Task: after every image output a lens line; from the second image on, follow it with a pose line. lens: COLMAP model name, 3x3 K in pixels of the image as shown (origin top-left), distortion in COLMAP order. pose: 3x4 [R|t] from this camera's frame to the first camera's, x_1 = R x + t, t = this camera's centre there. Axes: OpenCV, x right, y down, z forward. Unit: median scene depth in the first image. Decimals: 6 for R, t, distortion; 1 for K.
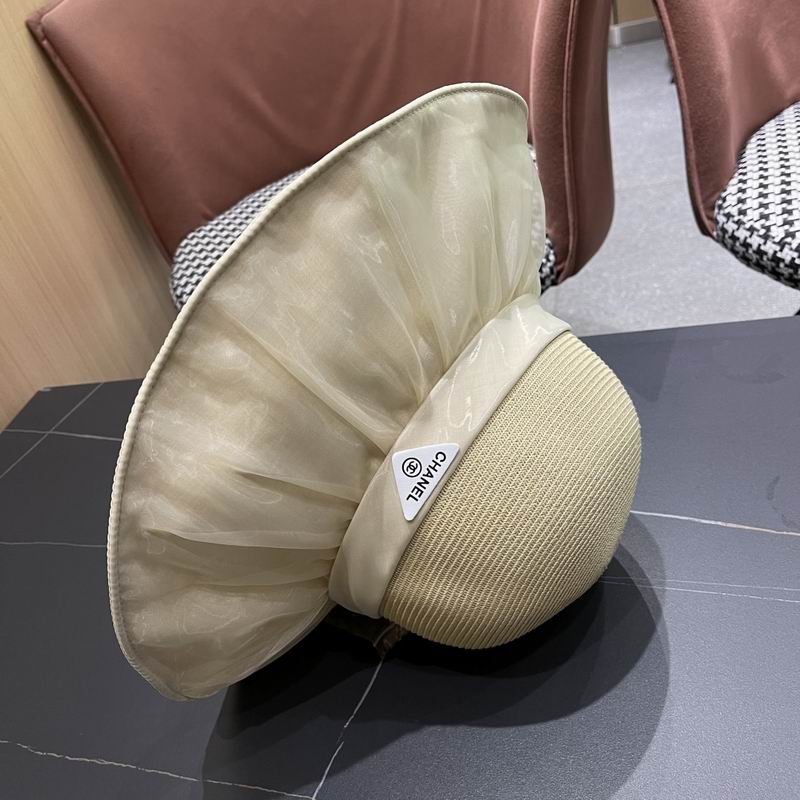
lens RADIAL K [[838.0, 0, 394.8], [0, 838.0, 408.2], [0, 0, 1]] dist [0.005952, 0.000000]
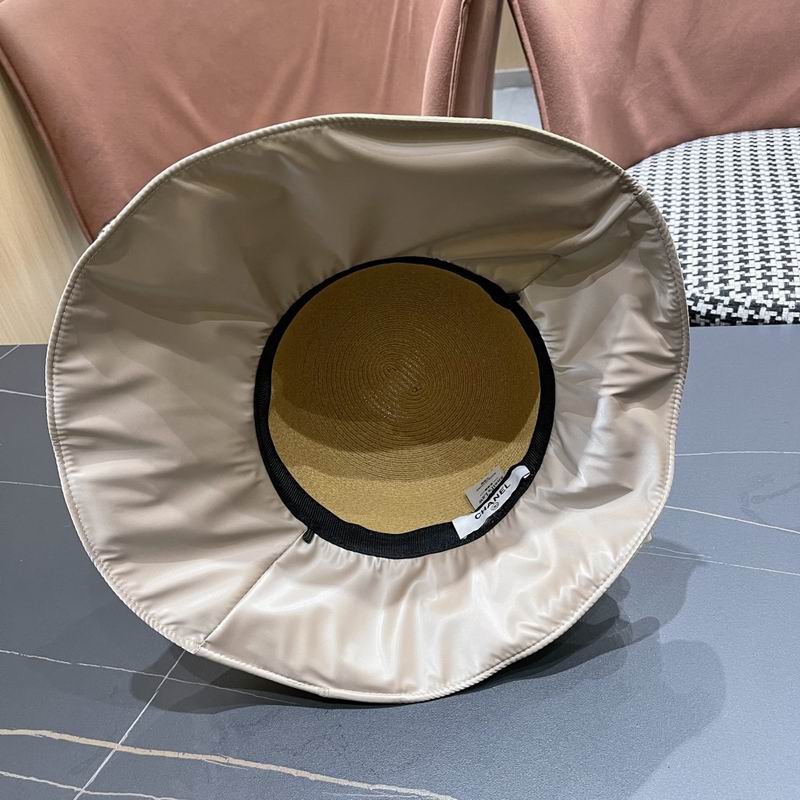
lens RADIAL K [[838.0, 0, 401.2], [0, 838.0, 411.4], [0, 0, 1]] dist [0.005952, 0.000000]
pose [[0.993534, 0.069660, 0.089656, 0.056644], [-0.068327, 0.997503, -0.017850, 0.040102], [-0.090676, 0.011609, 0.995813, -0.135733]]
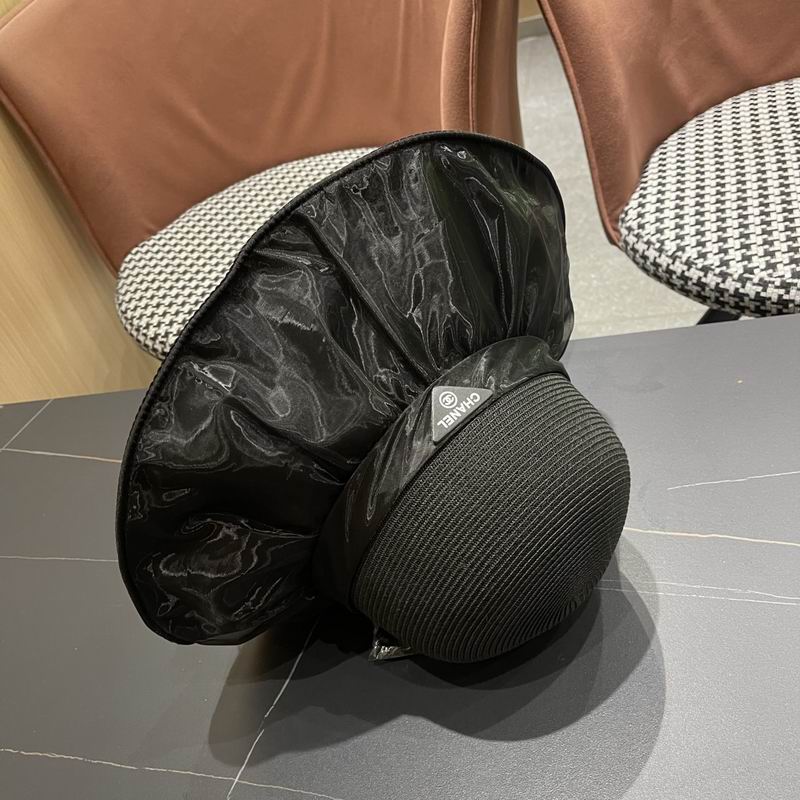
lens RADIAL K [[838.0, 0, 392.9], [0, 838.0, 412.4], [0, 0, 1]] dist [0.005952, 0.000000]
pose [[0.999114, -0.031146, 0.028318, 0.053366], [0.030175, 0.998963, 0.034098, -0.038141], [-0.029350, -0.033213, 0.999017, -0.075716]]
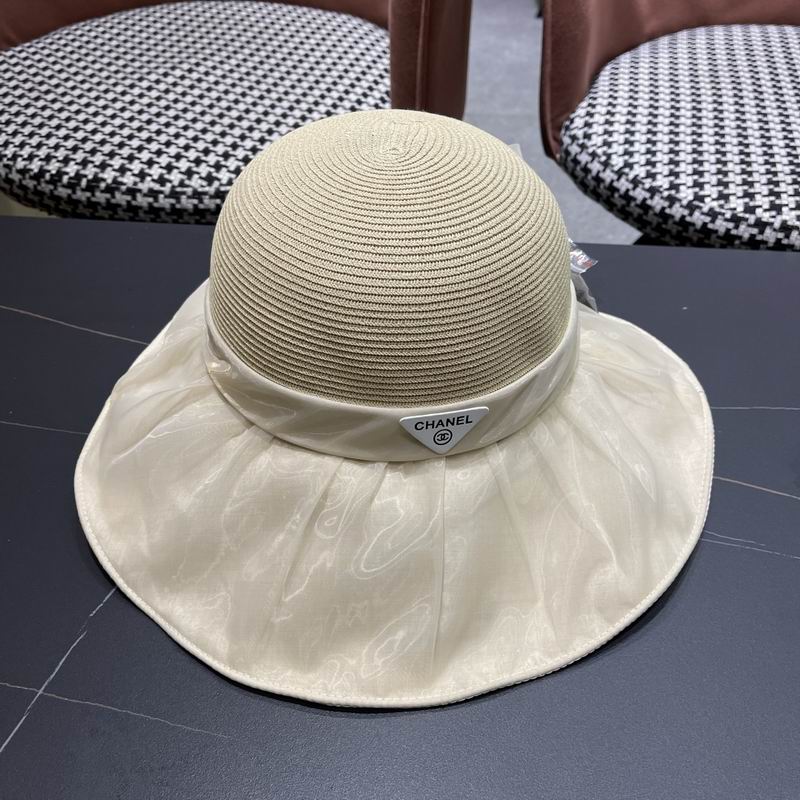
lens RADIAL K [[838.0, 0, 405.2], [0, 838.0, 411.5], [0, 0, 1]] dist [0.005952, 0.000000]
pose [[0.969087, 0.107208, 0.222210, 0.023566], [-0.128304, 0.988277, 0.082745, 0.028990], [-0.210734, -0.108697, 0.971481, 0.055327]]
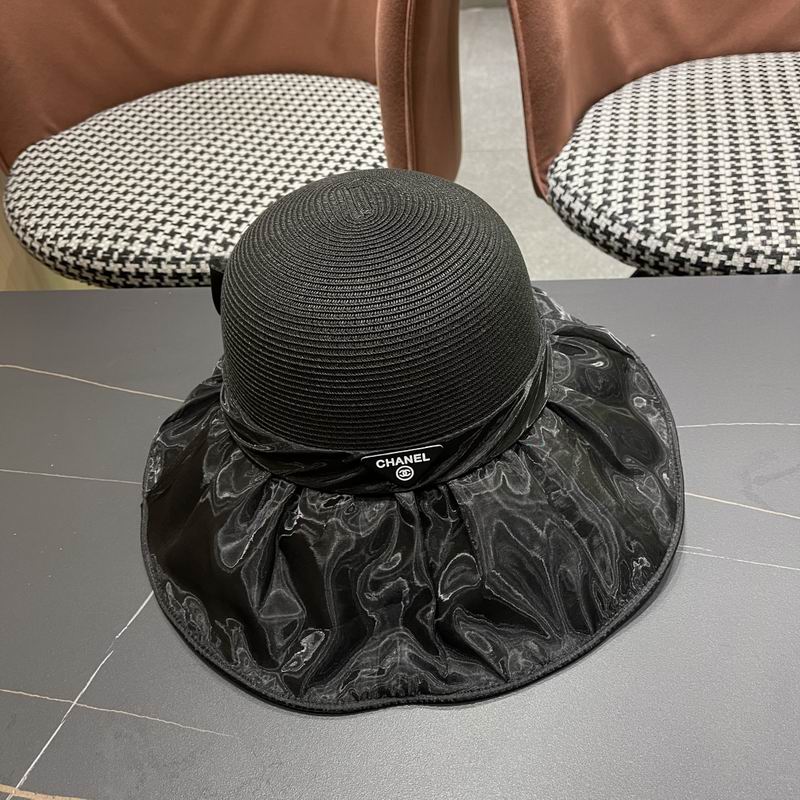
lens RADIAL K [[838.0, 0, 403.3], [0, 838.0, 407.1], [0, 0, 1]] dist [0.005952, 0.000000]
pose [[0.987875, 0.058733, 0.143711, 0.069806], [-0.066970, 0.996338, 0.053162, 0.010603], [-0.140062, -0.062142, 0.988191, -0.027957]]
